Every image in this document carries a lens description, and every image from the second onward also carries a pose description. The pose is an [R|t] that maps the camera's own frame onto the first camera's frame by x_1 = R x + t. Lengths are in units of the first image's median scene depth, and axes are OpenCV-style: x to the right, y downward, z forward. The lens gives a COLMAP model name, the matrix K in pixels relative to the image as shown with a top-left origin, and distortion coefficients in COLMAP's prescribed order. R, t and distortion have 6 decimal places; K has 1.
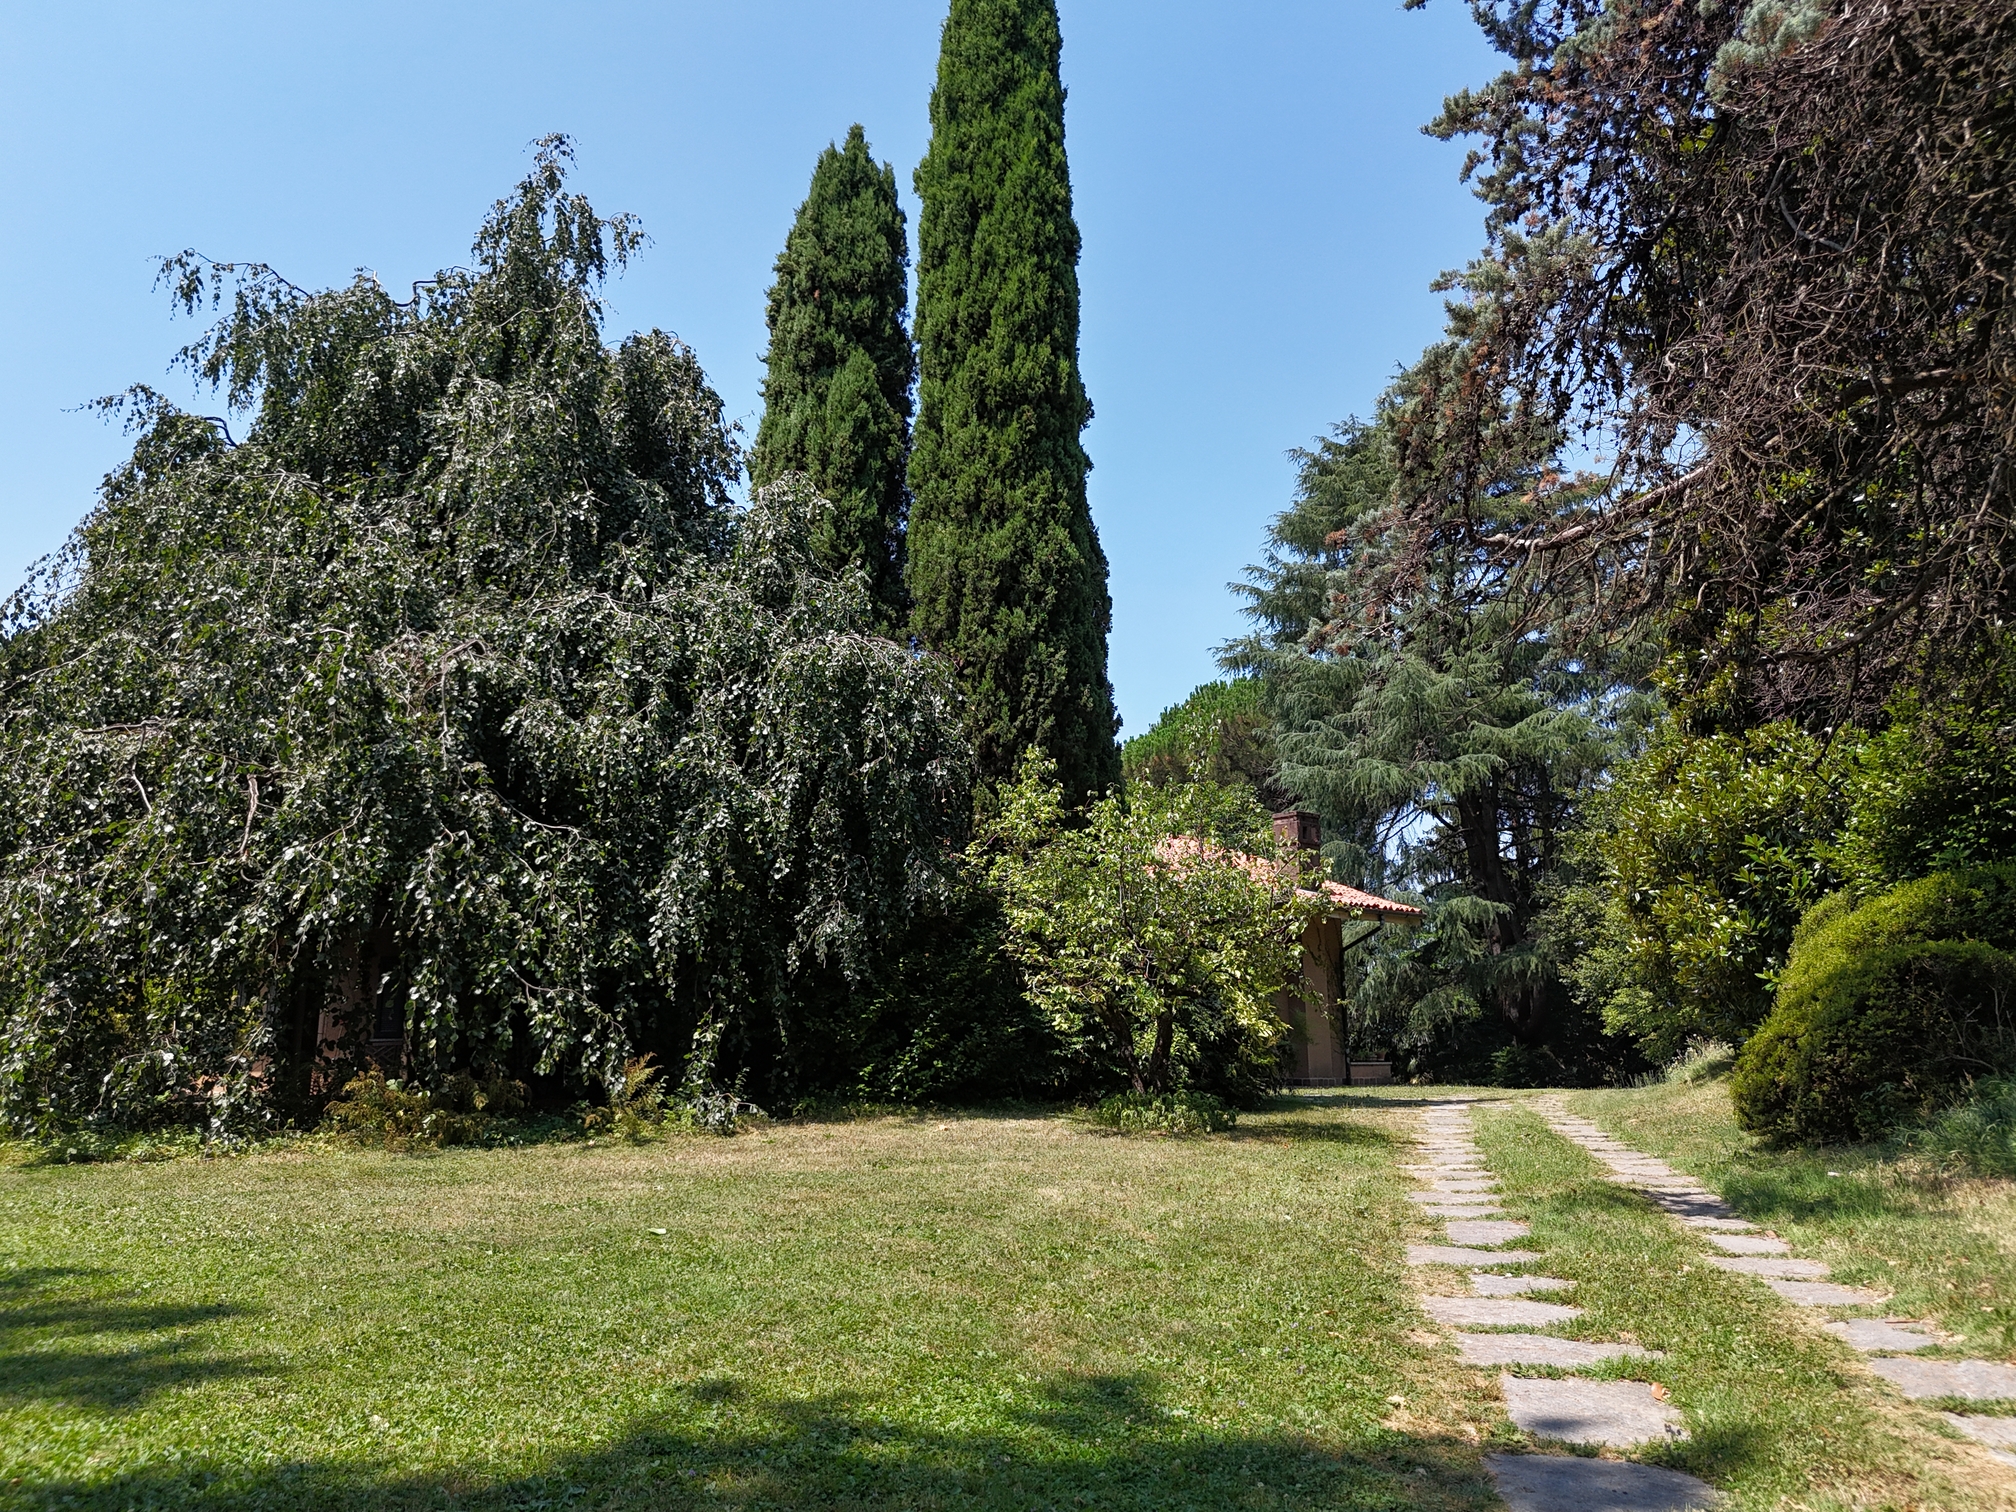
lens RADIAL K [[1506.3, 0, 1014.8], [0, 1506.3, 749.1], [0, 0, 1]] dist [0.082929, -0.087283]
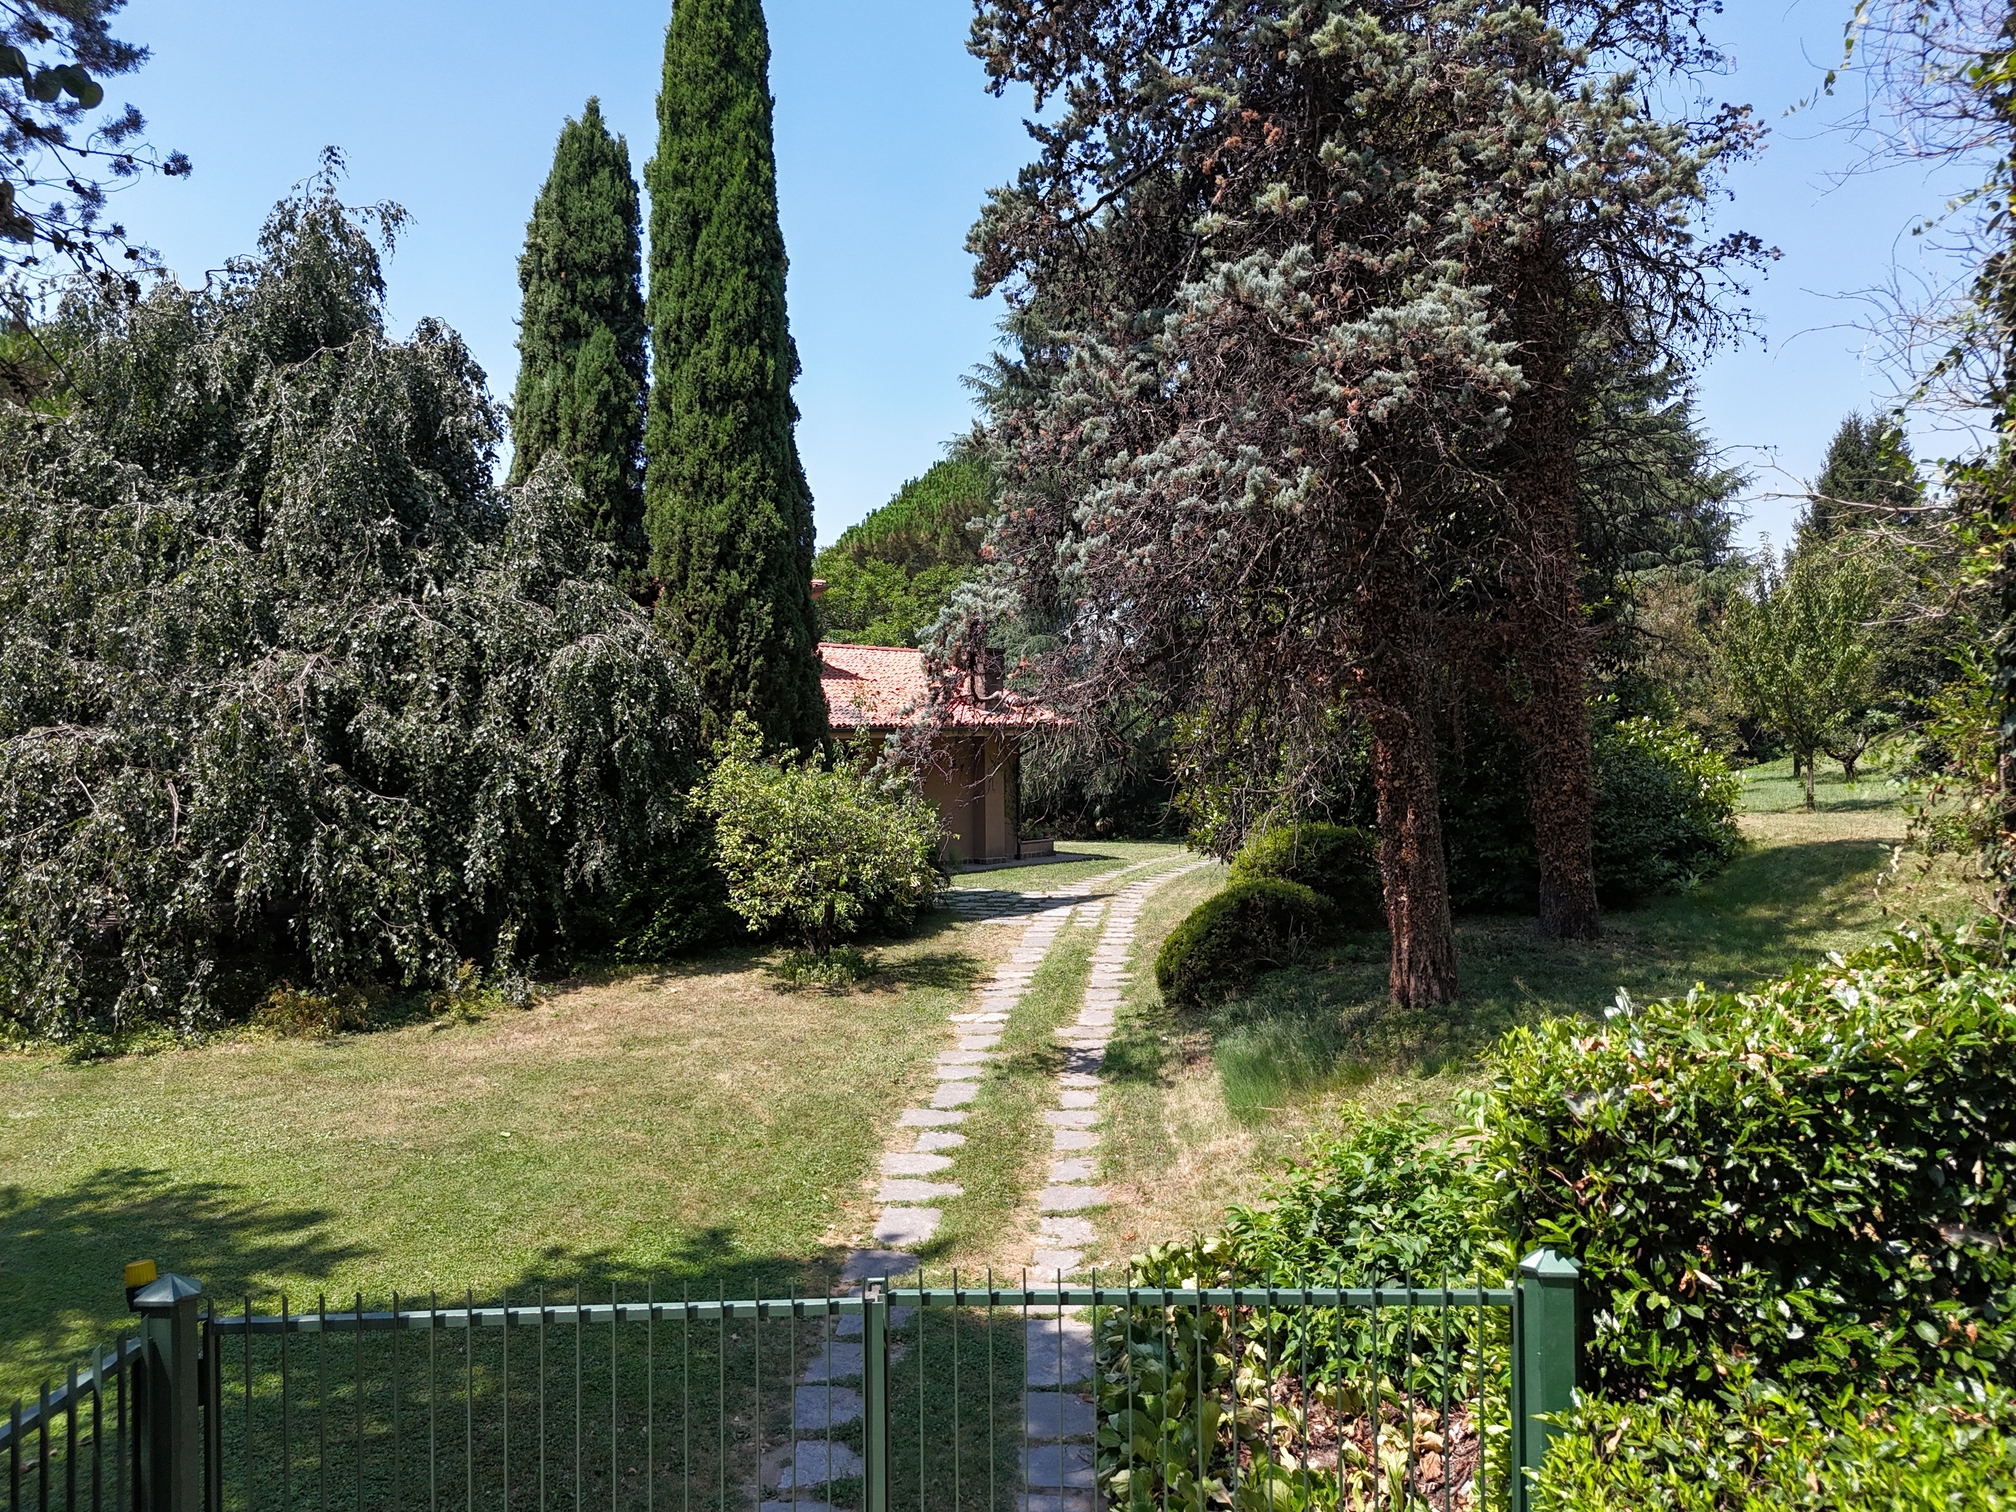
lens RADIAL K [[1506.3, 0, 1021.8], [0, 1506.3, 751.9], [0, 0, 1]] dist [0.082929, -0.087283]
pose [[0.988035, -0.004021, 0.154178, 0.050587], [-0.029461, 0.976333, 0.214256, -0.253227], [-0.151391, -0.216235, 0.964533, -0.370865]]
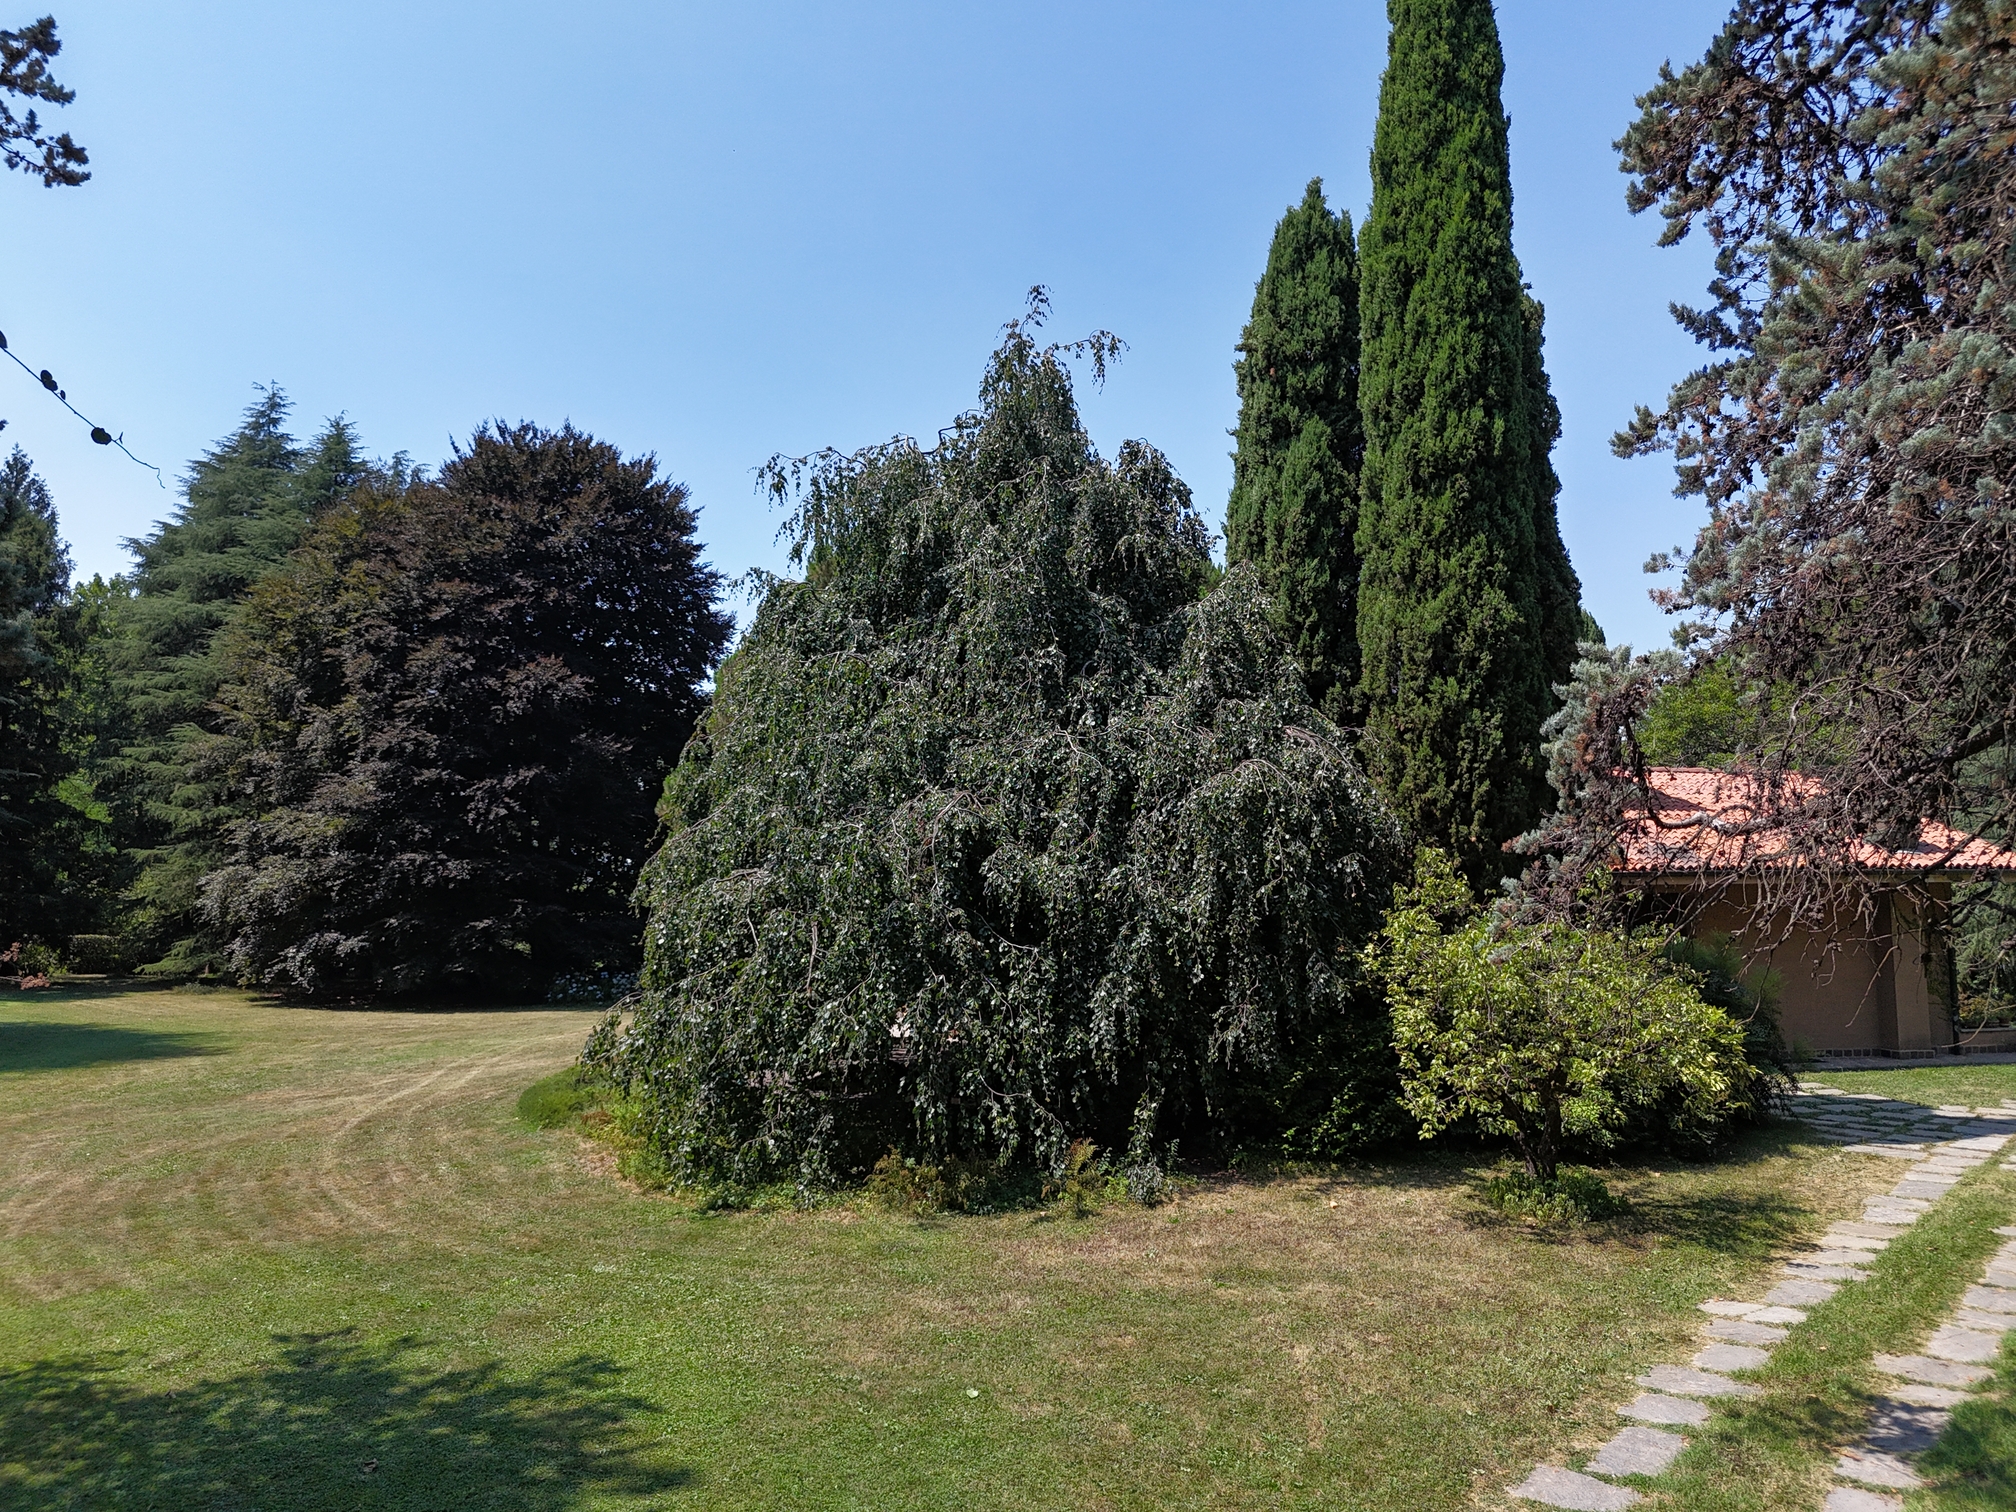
lens RADIAL K [[1506.3, 0, 1007.3], [0, 1506.3, 748.1], [0, 0, 1]] dist [0.082929, -0.087283]
pose [[0.900577, -0.037642, -0.433063, 0.201554], [0.089226, 0.991038, 0.099409, -0.198244], [0.425440, -0.128166, 0.895865, -0.112362]]
